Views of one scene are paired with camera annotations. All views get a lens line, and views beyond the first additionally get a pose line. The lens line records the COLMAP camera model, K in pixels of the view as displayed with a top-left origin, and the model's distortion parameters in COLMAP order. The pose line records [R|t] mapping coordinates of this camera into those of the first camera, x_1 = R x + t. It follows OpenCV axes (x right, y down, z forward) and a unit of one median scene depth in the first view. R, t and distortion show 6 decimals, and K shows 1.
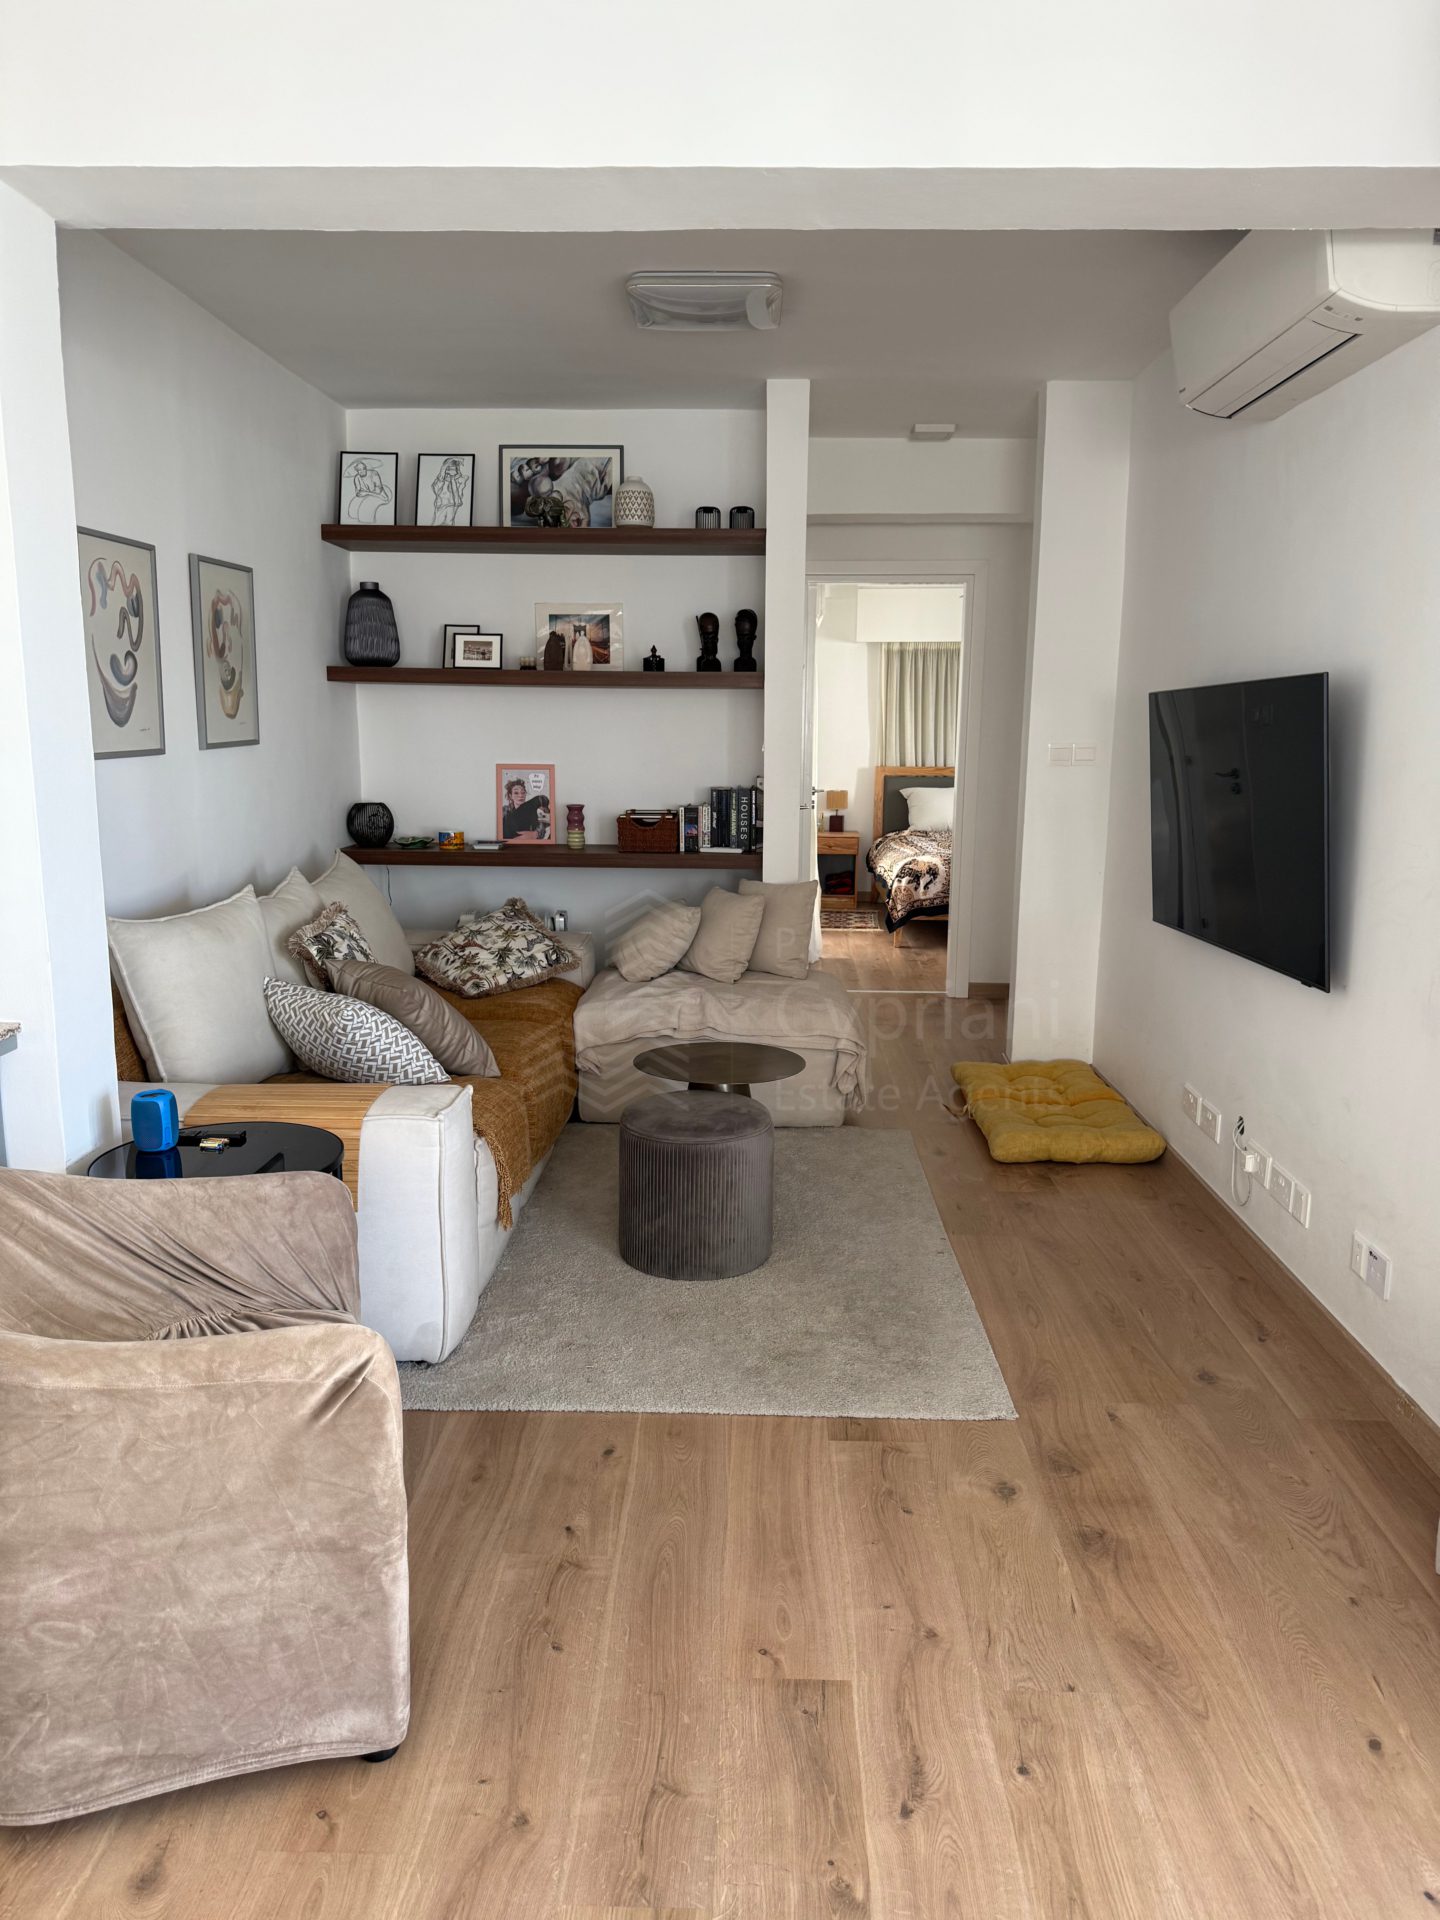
lens RADIAL K [[1351.0, 0, 721.8], [0, 1351.0, 967.0], [0, 0, 1]] dist [0.155957, -0.314331]
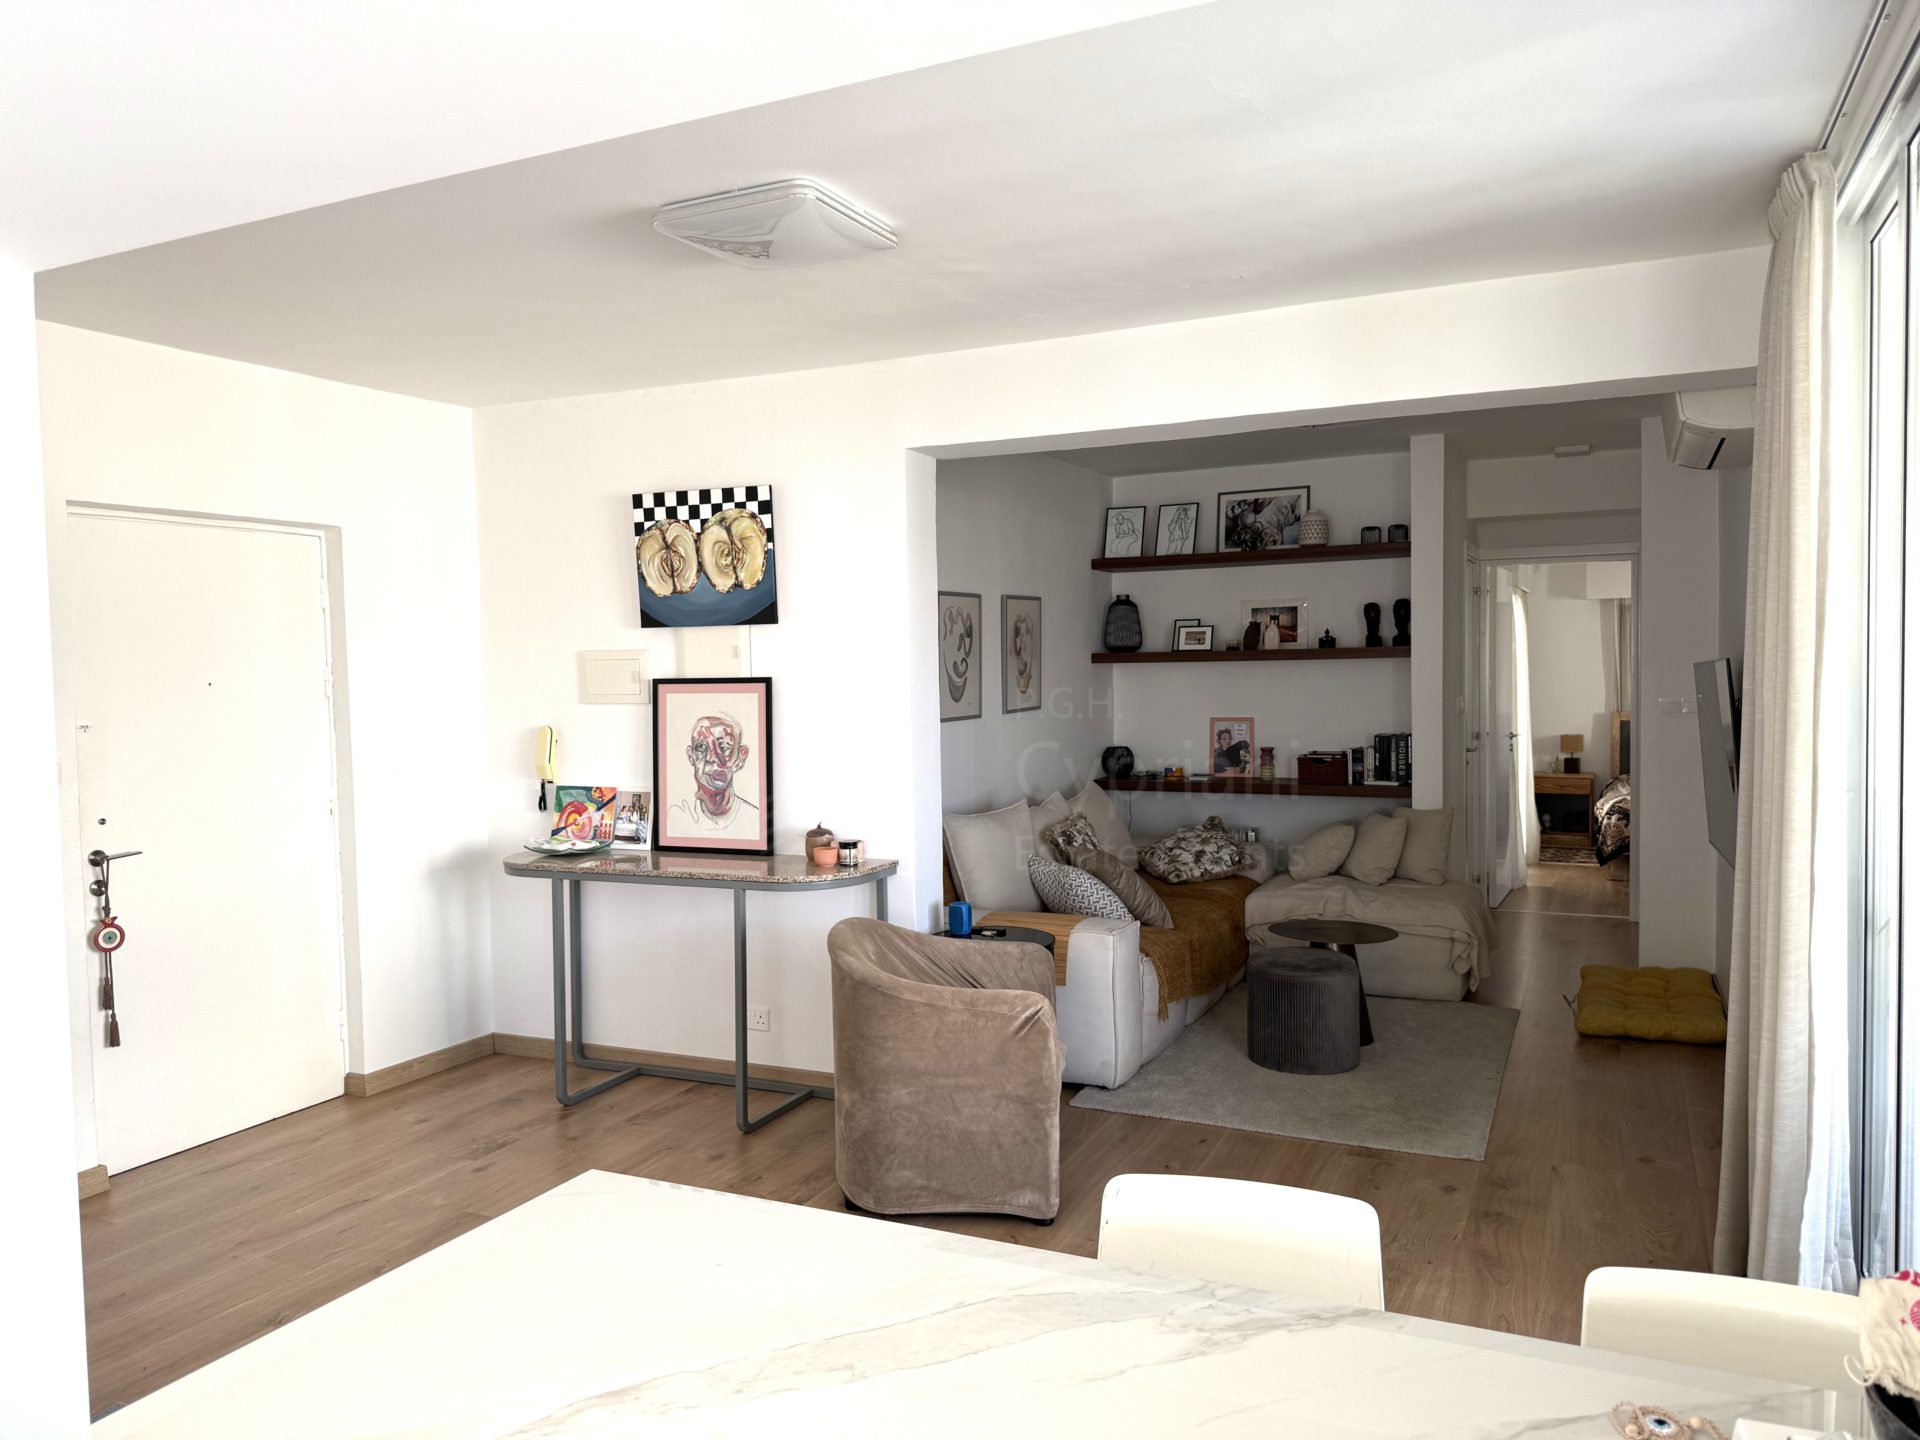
lens RADIAL K [[1351.0, 0, 951.0], [0, 1351.0, 731.6], [0, 0, 1]] dist [0.155957, -0.314331]
pose [[0.912611, -0.002829, -0.408818, 0.159837], [-0.050196, 0.991635, -0.118916, 0.039664], [0.405735, 0.129045, 0.904835, -0.340176]]
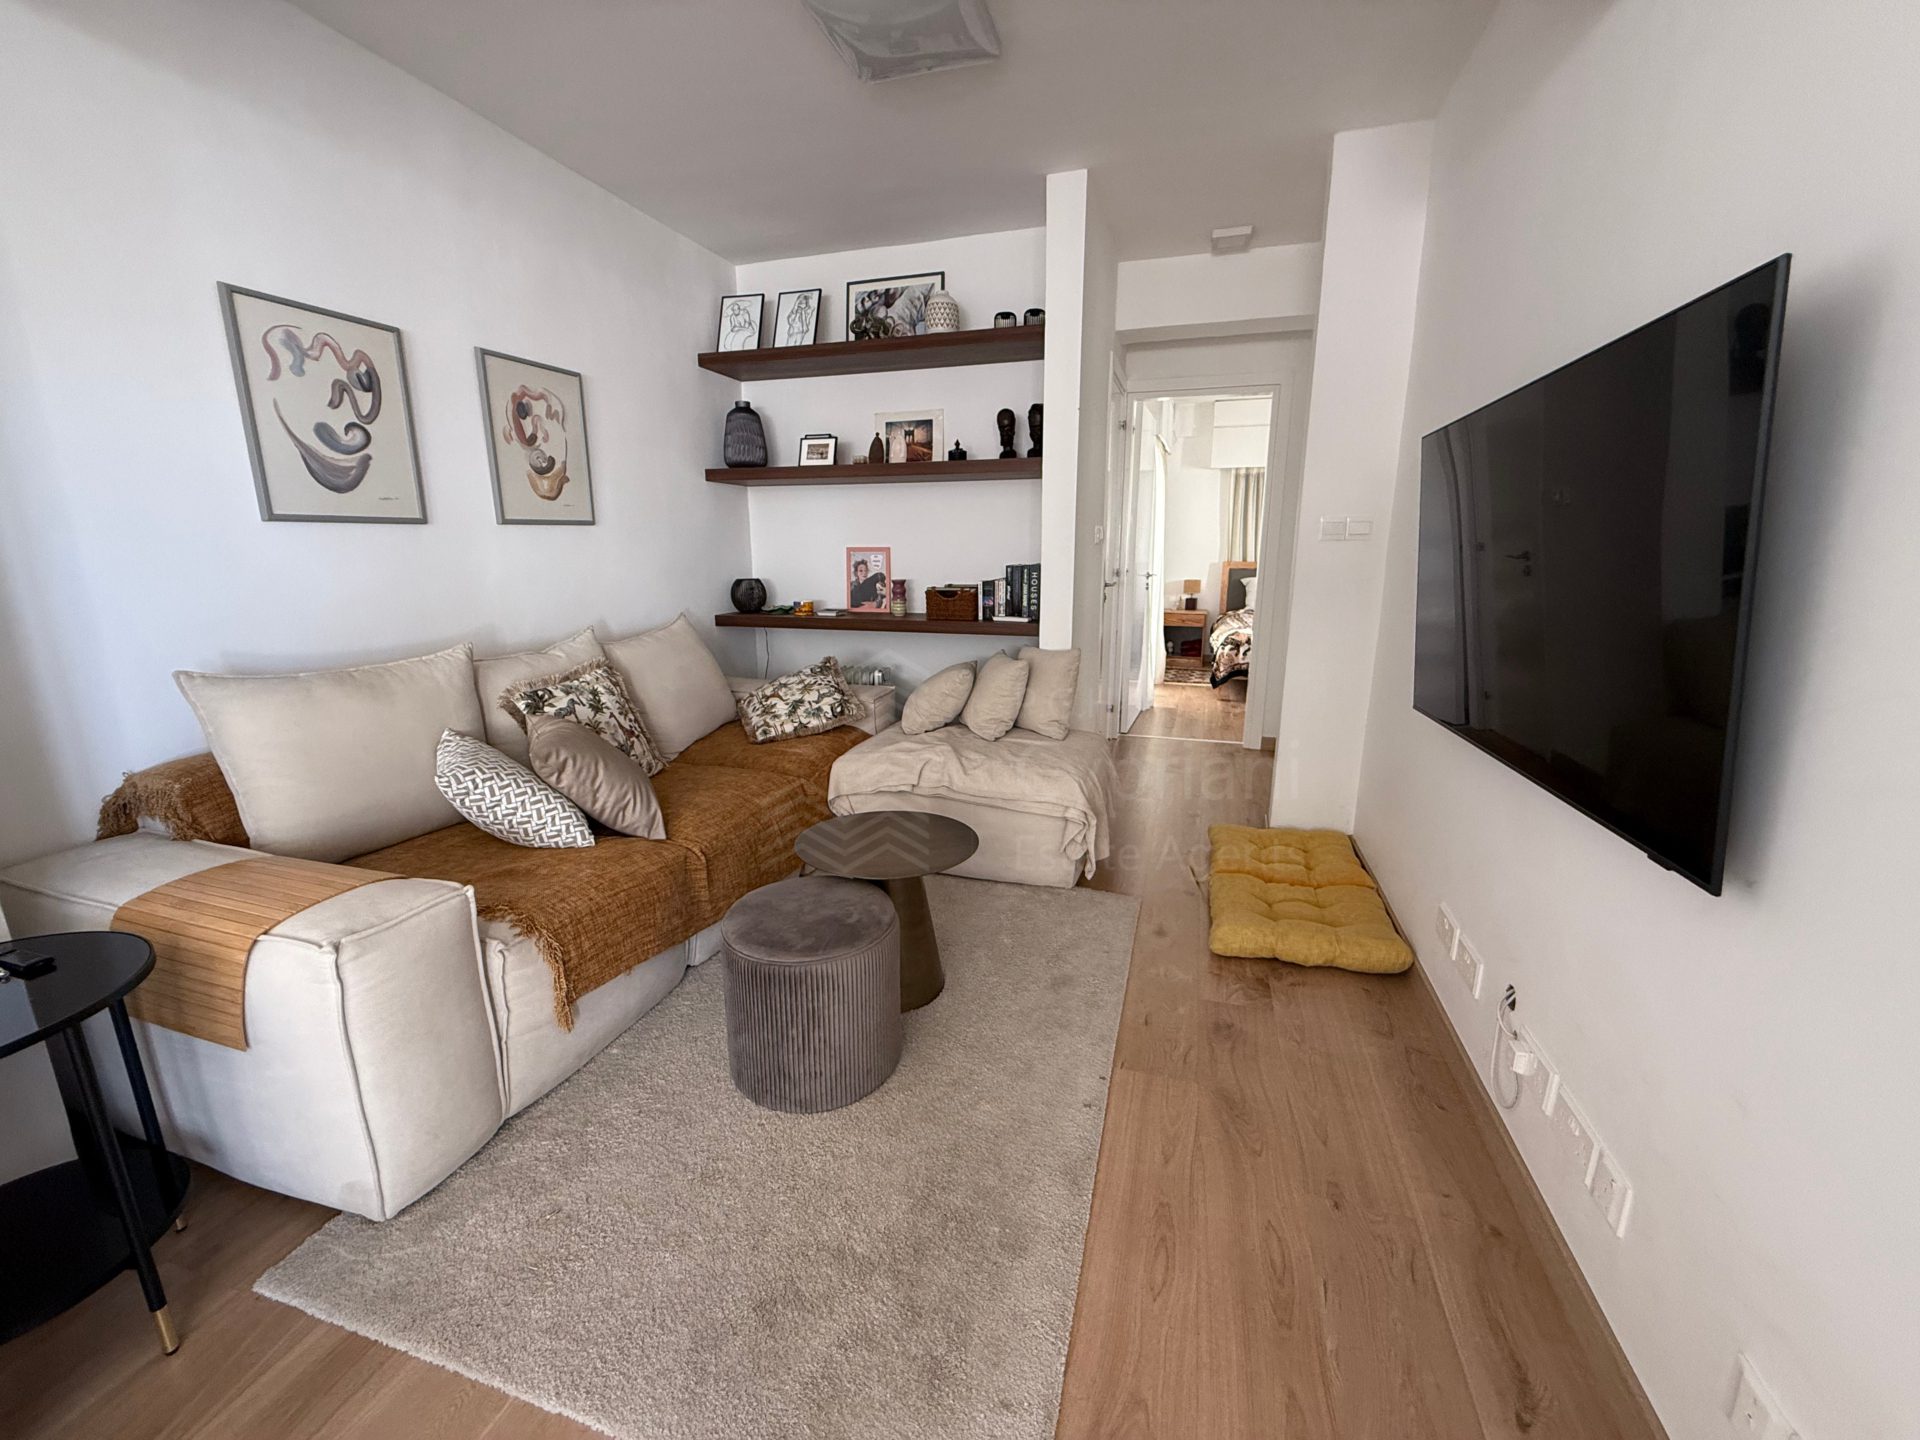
lens RADIAL K [[767.6, 0, 955.0], [0, 767.6, 720.8], [0, 0, 1]] dist [-0.001234, 0.000827]
pose [[0.962039, 0.052402, -0.267835, 0.135135], [-0.041183, 0.998030, 0.047337, -0.030276], [0.269788, -0.034510, 0.962301, 0.369718]]
